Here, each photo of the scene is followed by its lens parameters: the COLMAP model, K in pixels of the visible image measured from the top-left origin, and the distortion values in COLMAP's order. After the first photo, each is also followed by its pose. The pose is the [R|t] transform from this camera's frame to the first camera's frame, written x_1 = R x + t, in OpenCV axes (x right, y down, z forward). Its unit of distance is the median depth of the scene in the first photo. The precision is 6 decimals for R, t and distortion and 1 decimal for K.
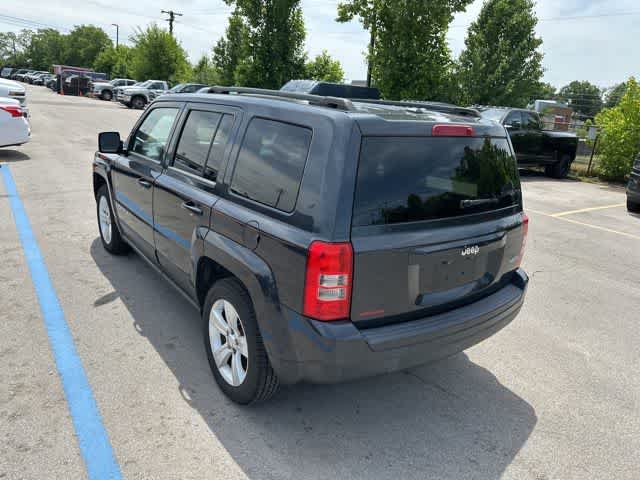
lens RADIAL K [[452.7, 0, 318.7], [0, 452.7, 237.9], [0, 0, 1]] dist [0.024105, -0.021721]
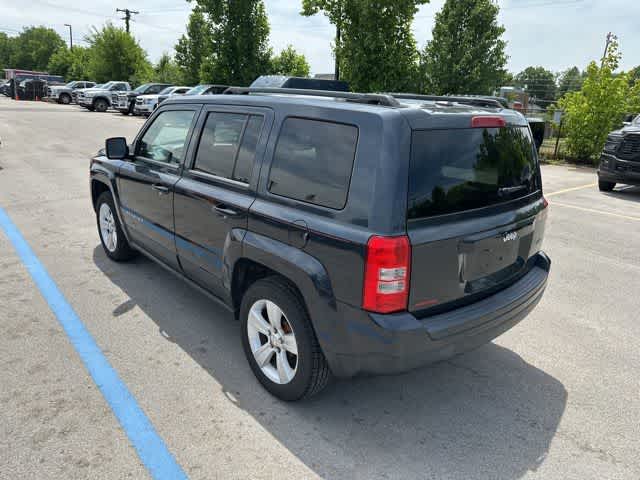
lens RADIAL K [[452.7, 0, 318.8], [0, 452.7, 237.6], [0, 0, 1]] dist [0.024105, -0.021721]
pose [[0.996203, -0.059198, 0.063832, -0.105277], [0.058496, 0.998205, 0.012812, -0.005400], [-0.064476, -0.009030, 0.997878, -0.007019]]
